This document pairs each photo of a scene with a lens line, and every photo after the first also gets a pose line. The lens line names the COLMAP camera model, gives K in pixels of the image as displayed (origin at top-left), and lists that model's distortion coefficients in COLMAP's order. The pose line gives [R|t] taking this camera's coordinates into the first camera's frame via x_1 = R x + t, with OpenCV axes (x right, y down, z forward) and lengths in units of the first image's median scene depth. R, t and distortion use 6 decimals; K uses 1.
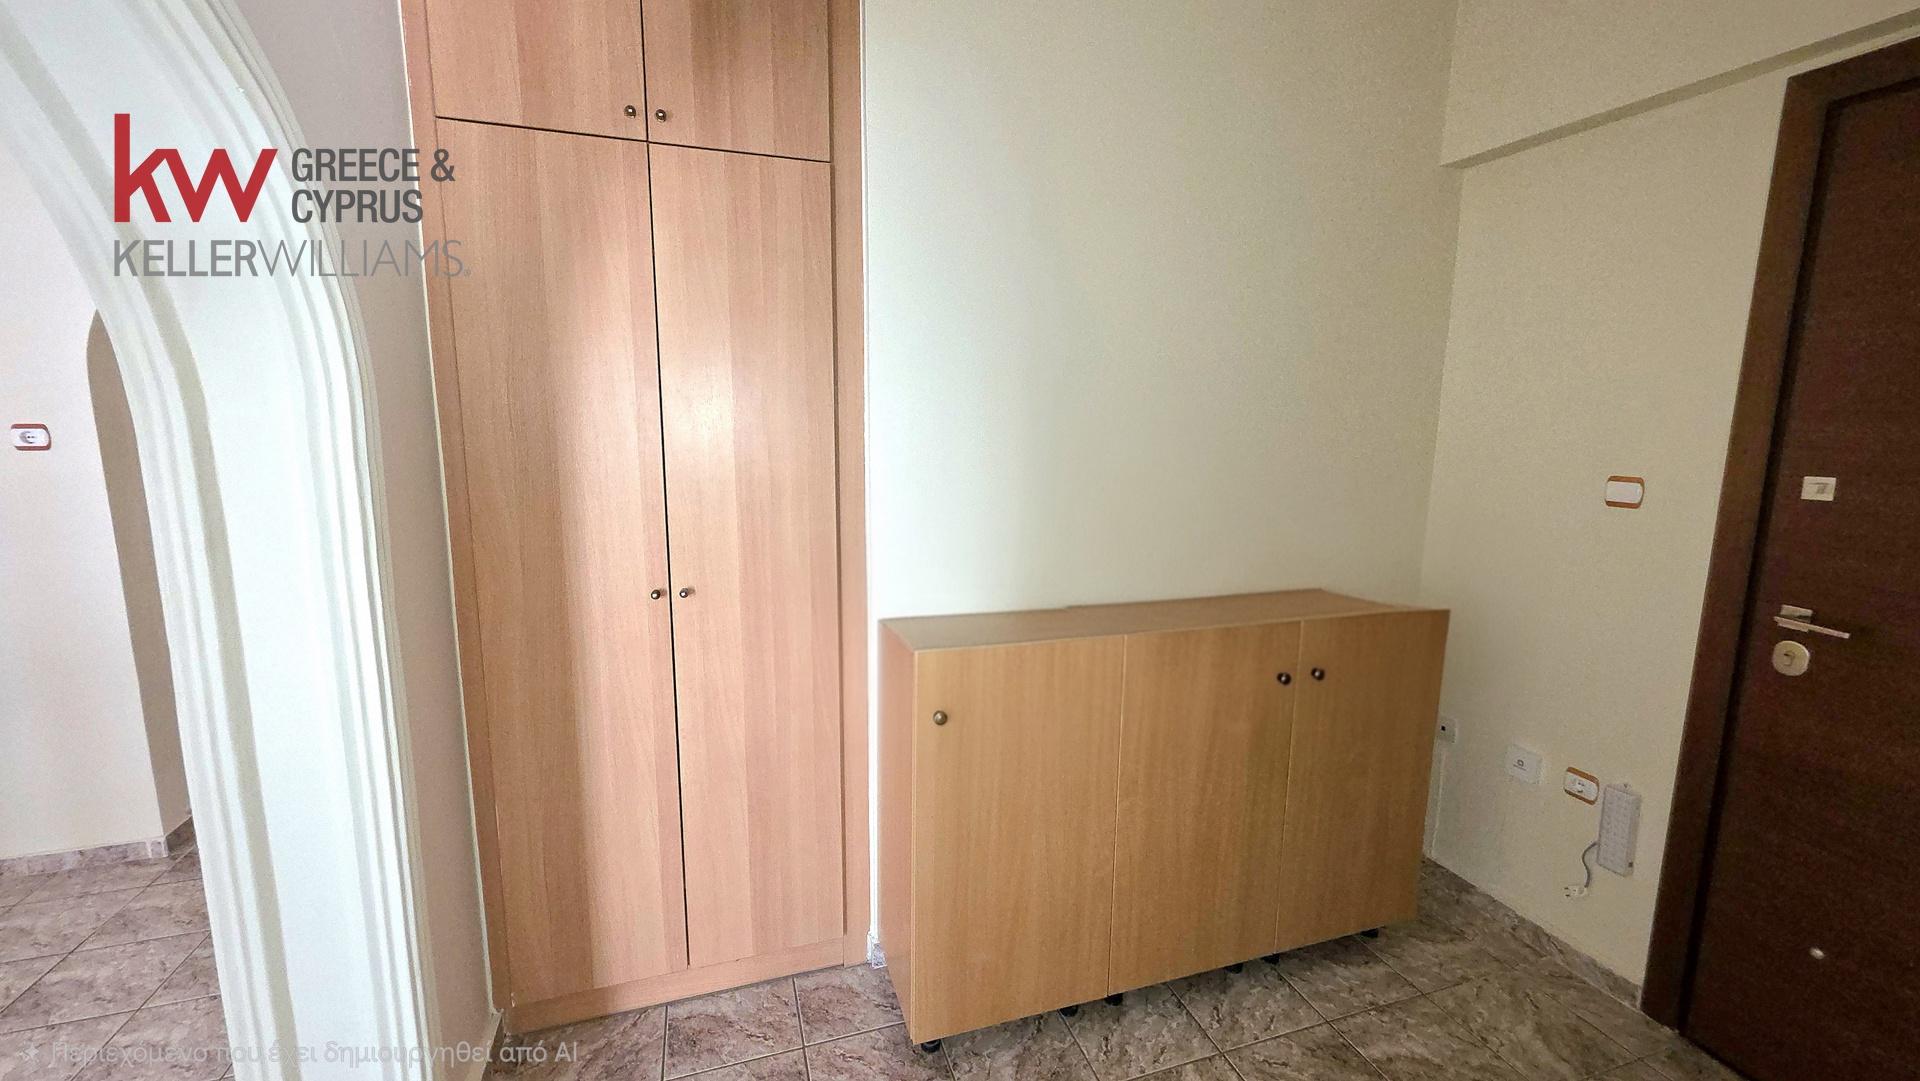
lens RADIAL K [[774.4, 0, 965.6], [0, 774.4, 529.1], [0, 0, 1]] dist [0.002843, -0.000713]
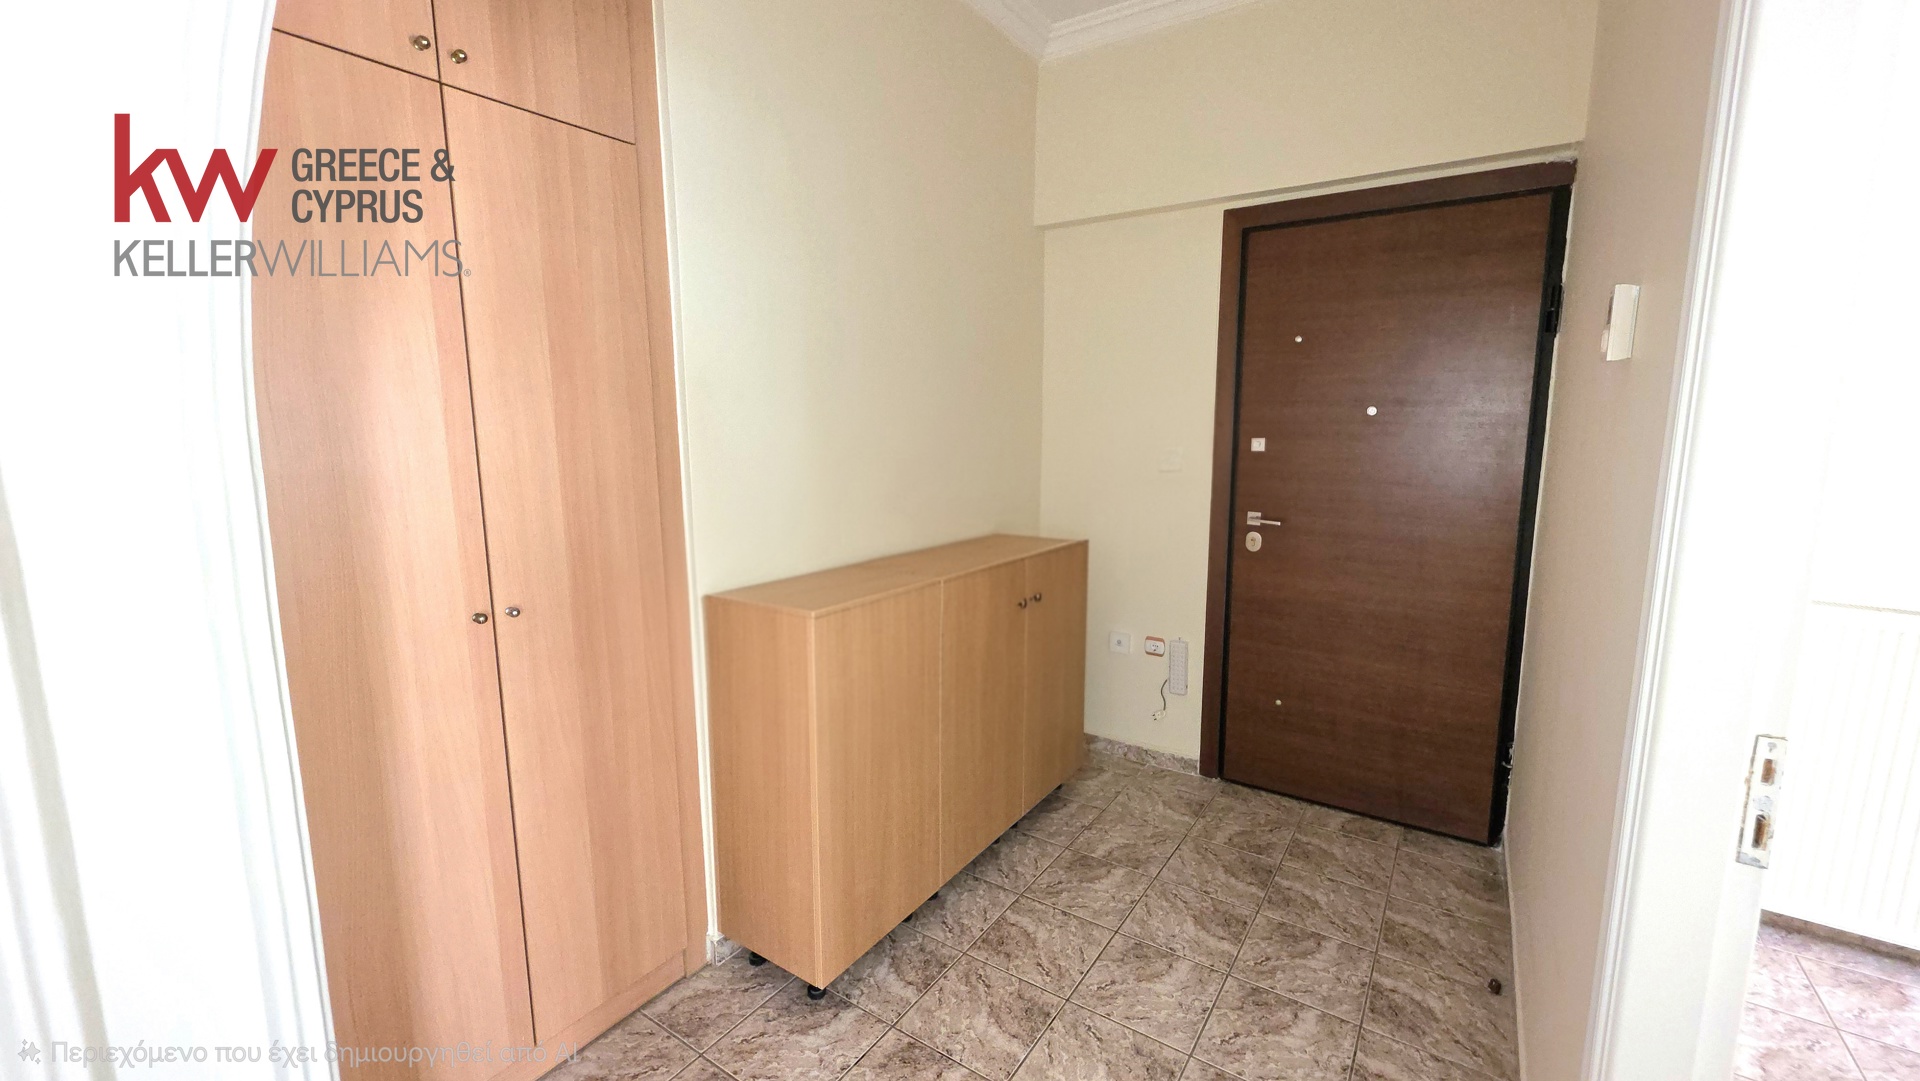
lens RADIAL K [[774.4, 0, 965.6], [0, 774.4, 529.1], [0, 0, 1]] dist [0.002843, -0.000713]
pose [[0.788279, -0.100429, 0.607066, -0.457640], [0.102161, 0.994259, 0.031827, 0.013254], [-0.606777, 0.036929, 0.794013, -0.000677]]
